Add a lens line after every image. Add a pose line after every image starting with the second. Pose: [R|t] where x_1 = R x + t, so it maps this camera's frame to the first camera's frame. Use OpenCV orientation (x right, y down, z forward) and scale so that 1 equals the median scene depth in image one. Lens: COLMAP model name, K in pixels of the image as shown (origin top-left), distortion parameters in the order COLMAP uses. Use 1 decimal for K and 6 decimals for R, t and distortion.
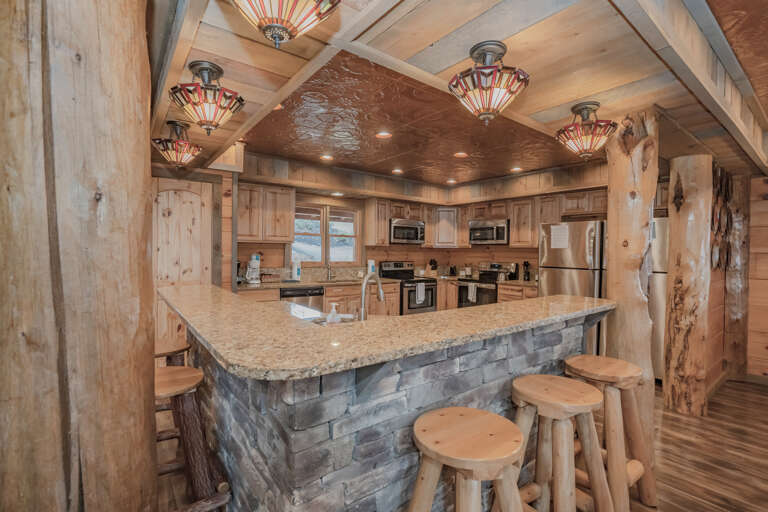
lens RADIAL K [[360.9, 0, 383.7], [0, 360.9, 256.6], [0, 0, 1]] dist [-0.024224, 0.000293]
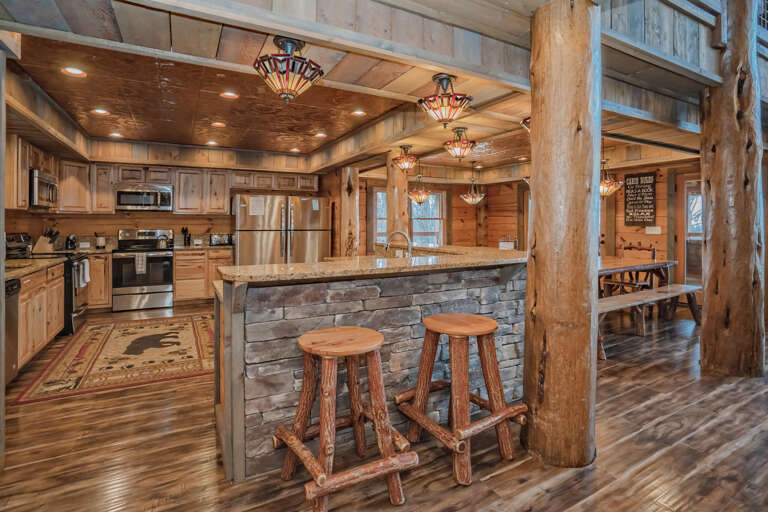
lens RADIAL K [[360.9, 0, 363.7], [0, 360.9, 221.4], [0, 0, 1]] dist [-0.024224, 0.000293]
pose [[0.183469, -0.004959, 0.983013, -0.532427], [0.017320, 0.999848, 0.001811, 0.001845], [-0.982873, 0.016694, 0.183527, 0.299100]]
